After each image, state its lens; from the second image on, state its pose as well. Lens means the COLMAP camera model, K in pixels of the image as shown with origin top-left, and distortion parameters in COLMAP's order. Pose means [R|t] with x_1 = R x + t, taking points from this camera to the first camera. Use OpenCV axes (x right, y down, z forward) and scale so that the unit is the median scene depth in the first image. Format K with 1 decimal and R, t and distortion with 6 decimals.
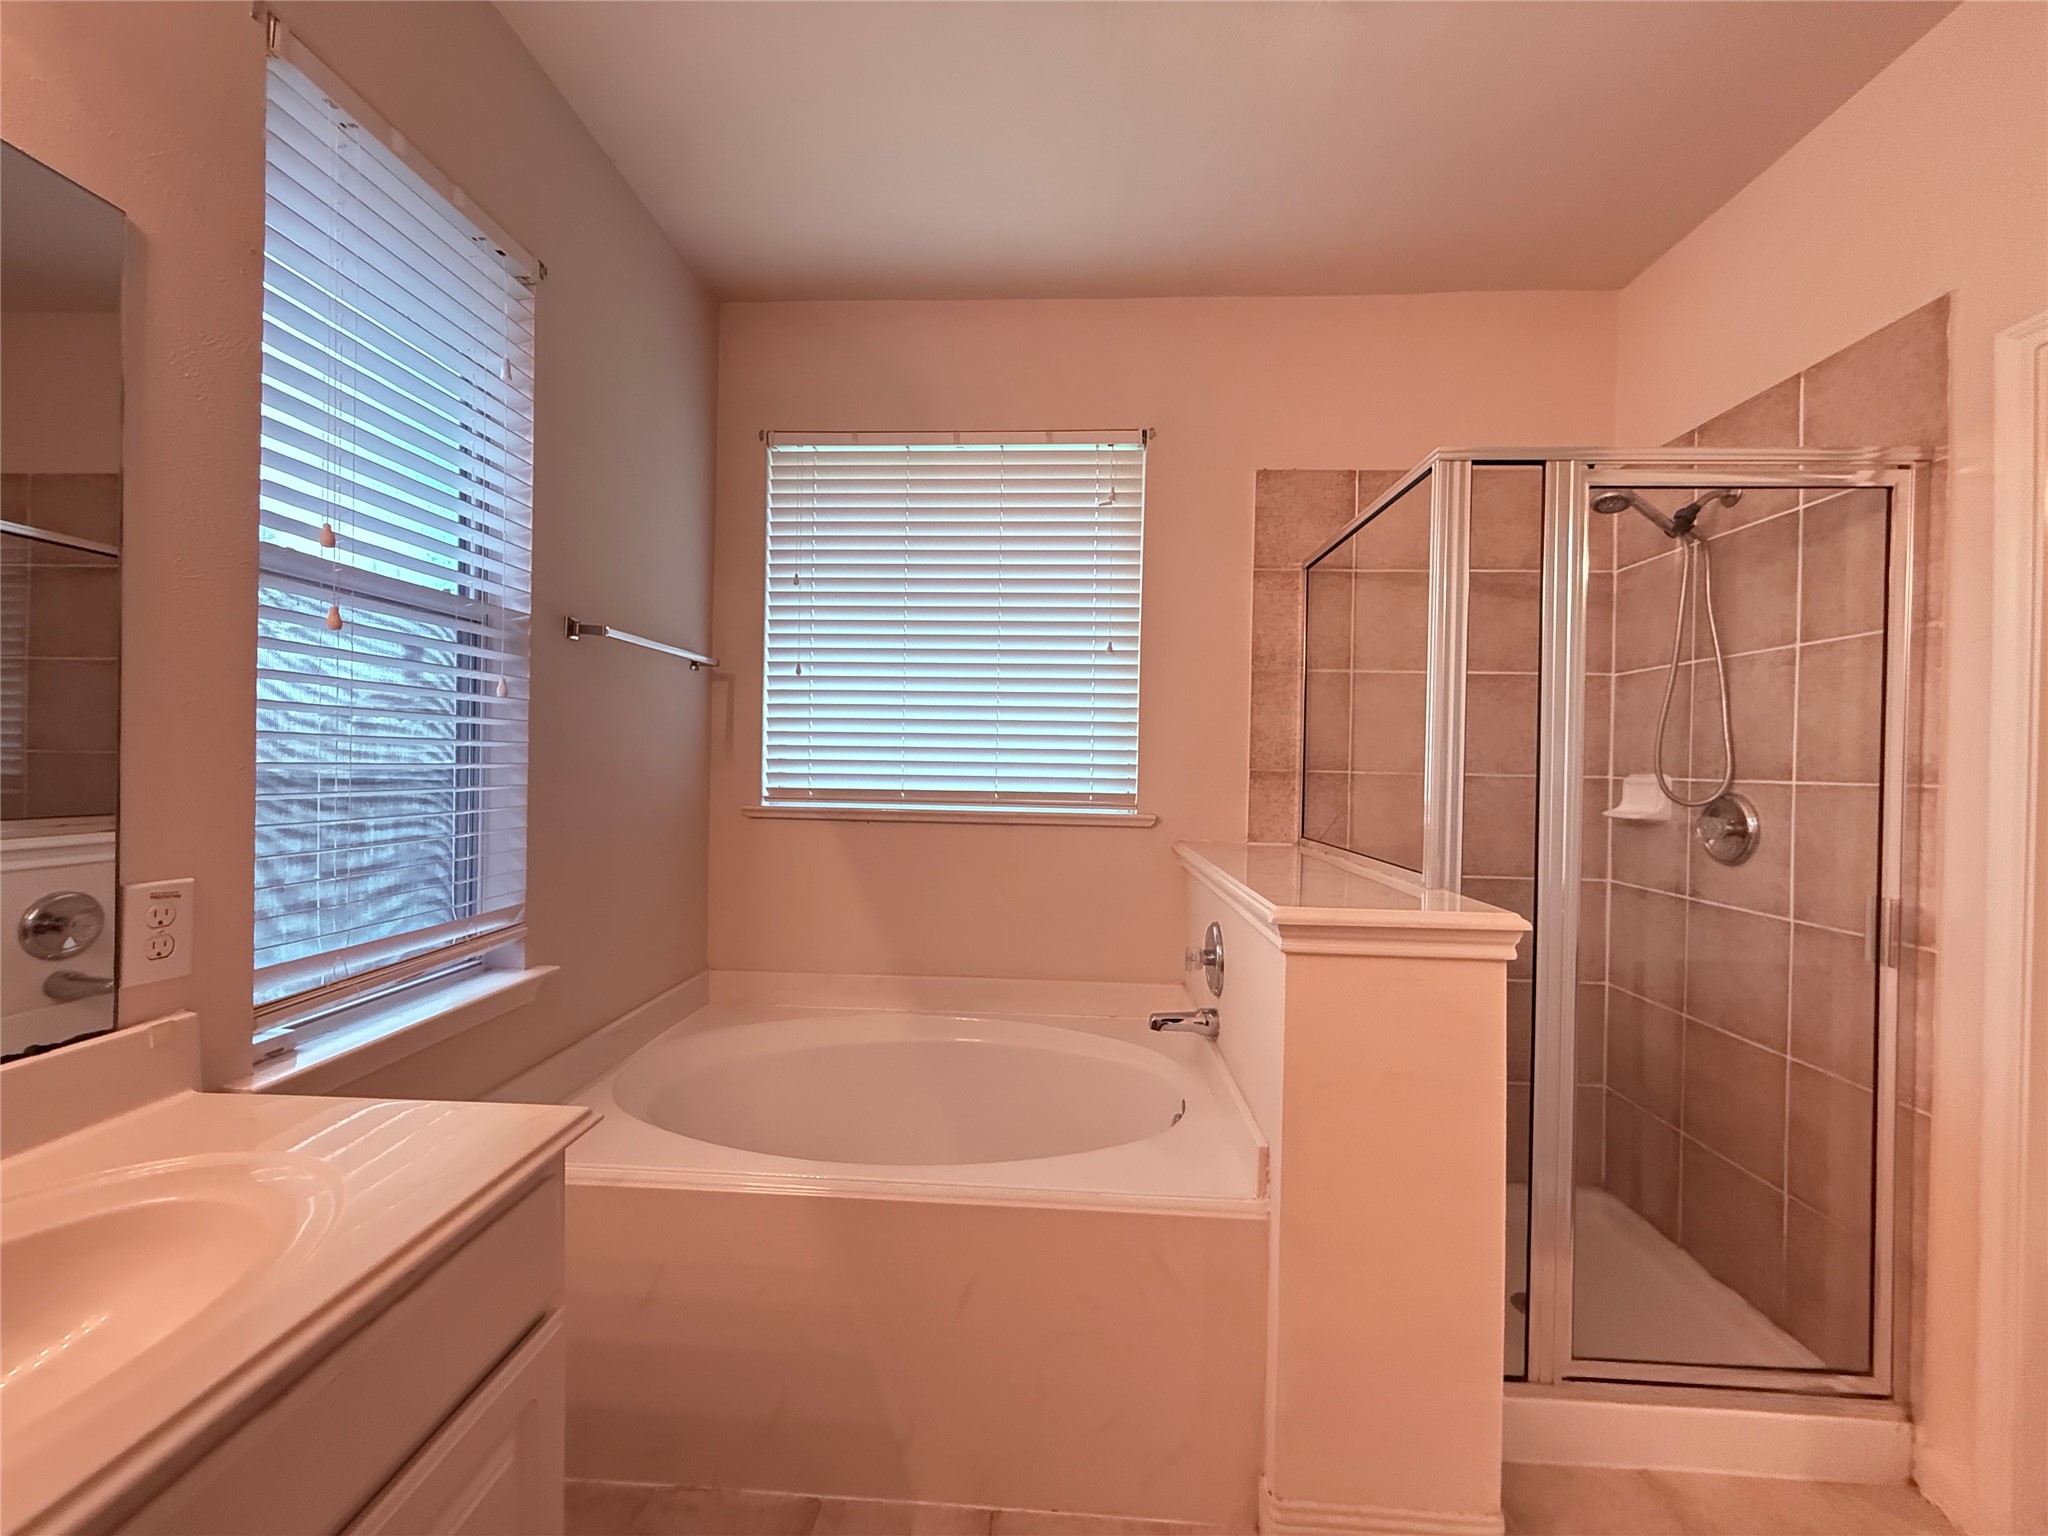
lens RADIAL K [[817.0, 0, 1020.3], [0, 817.0, 766.7], [0, 0, 1]] dist [-0.001796, 0.000661]
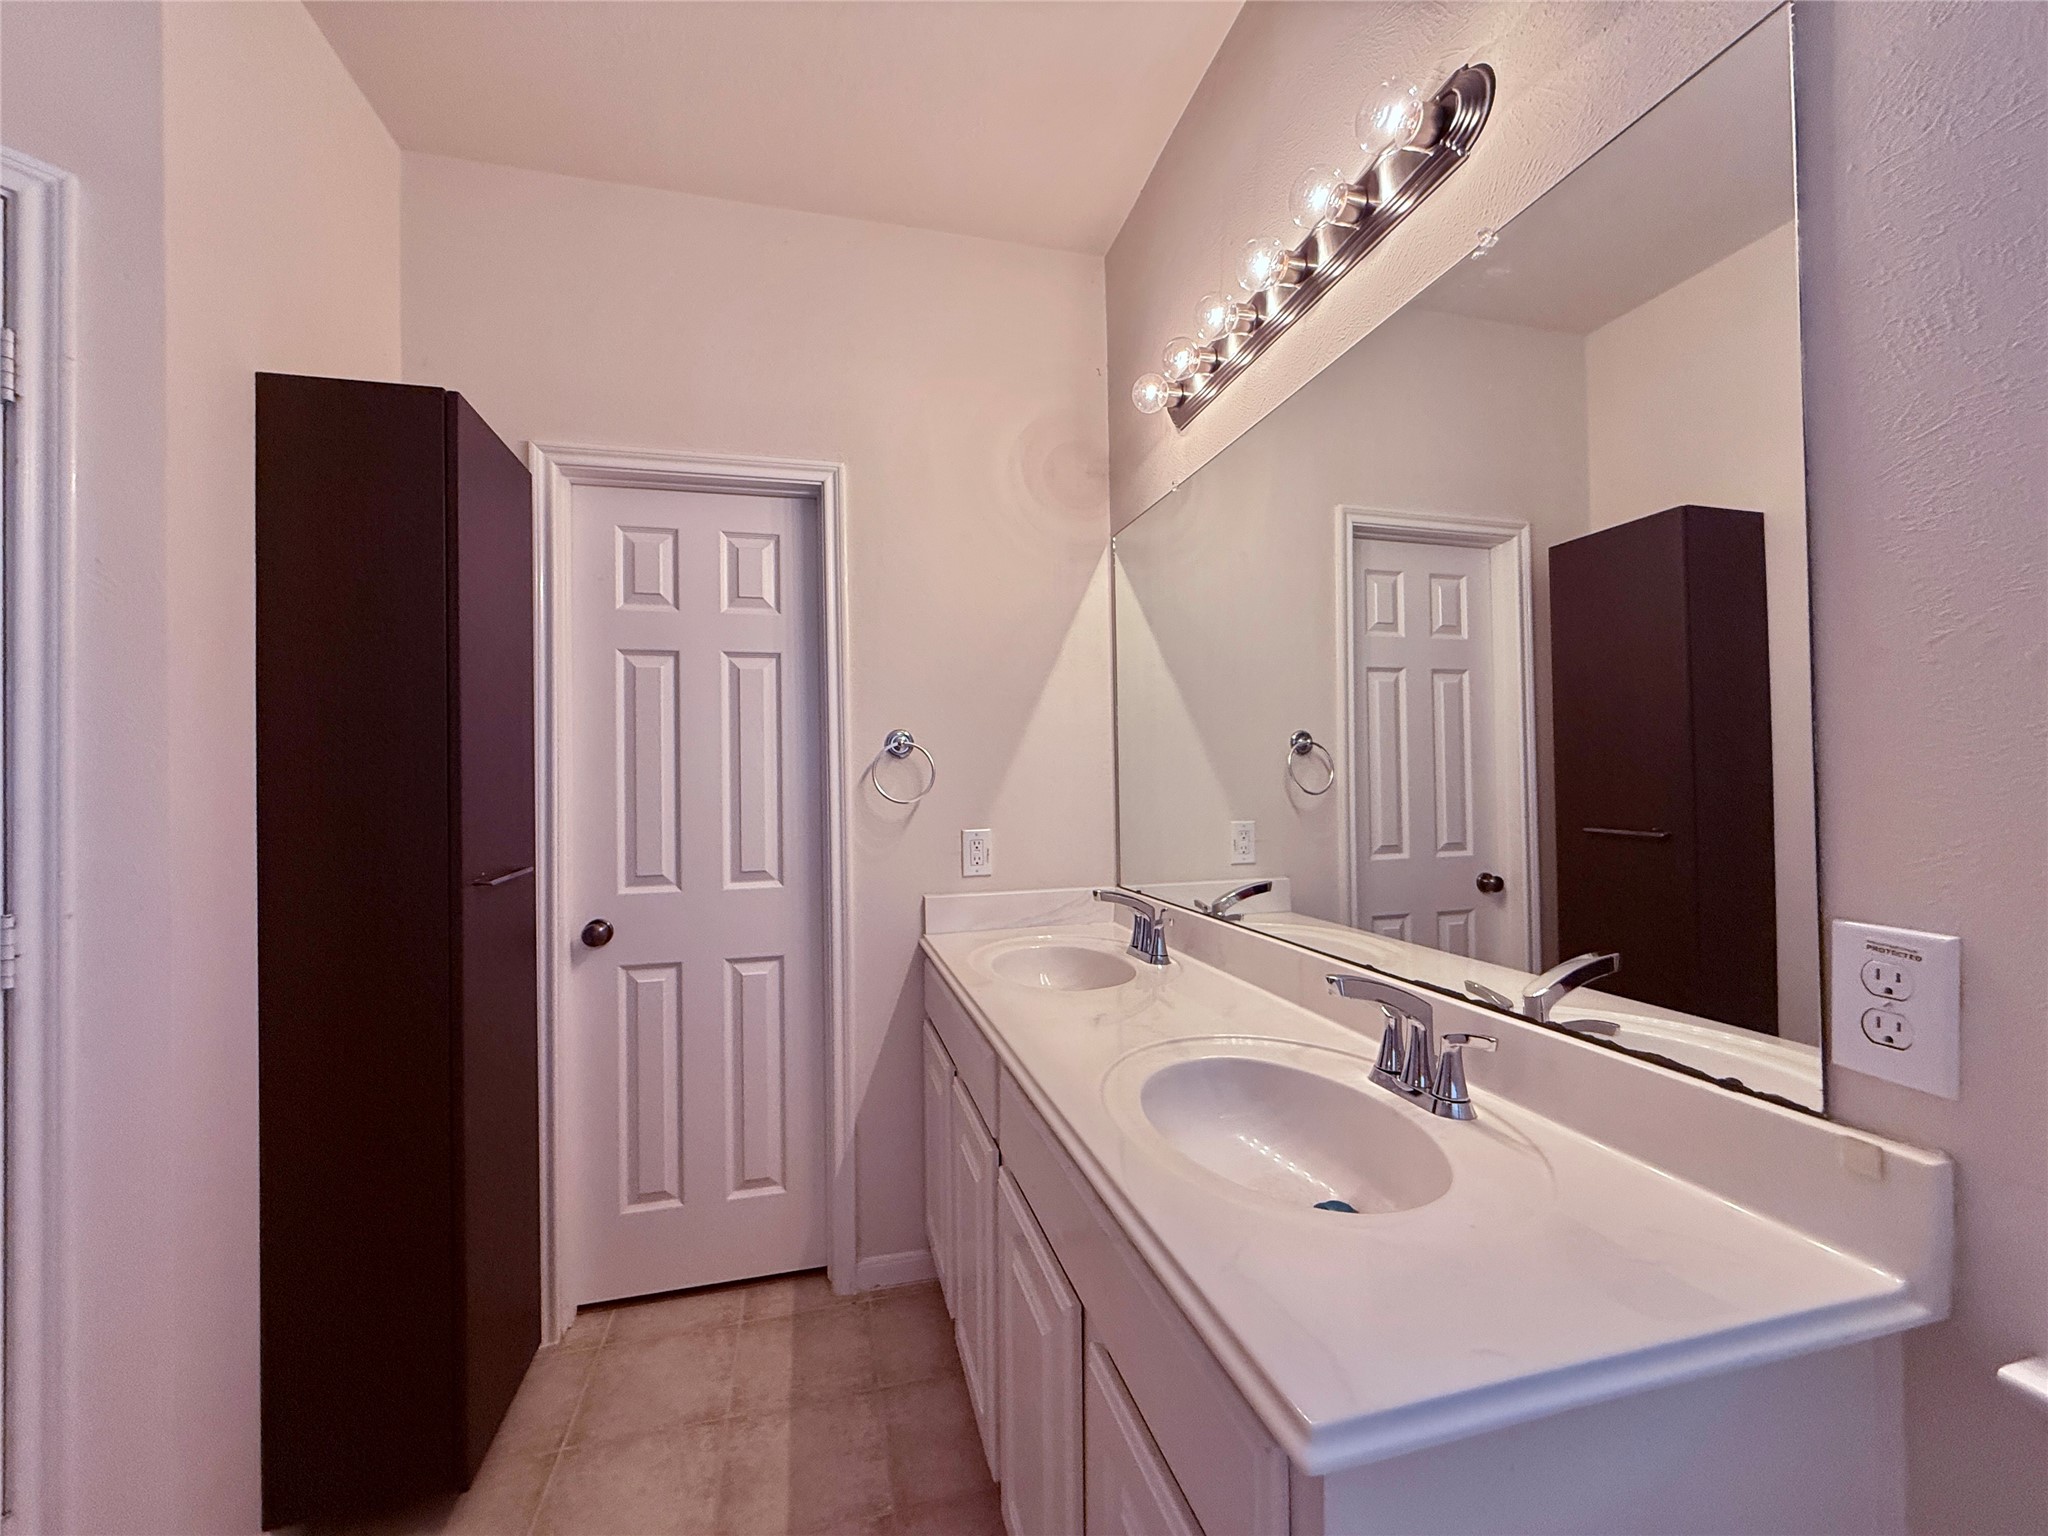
lens RADIAL K [[817.0, 0, 1020.3], [0, 817.0, 766.7], [0, 0, 1]] dist [-0.001796, 0.000661]
pose [[-0.954370, -0.007182, -0.298542, -0.205176], [-0.004456, 0.999942, -0.009810, 0.023560], [0.298595, -0.008032, -0.954346, 1.411619]]
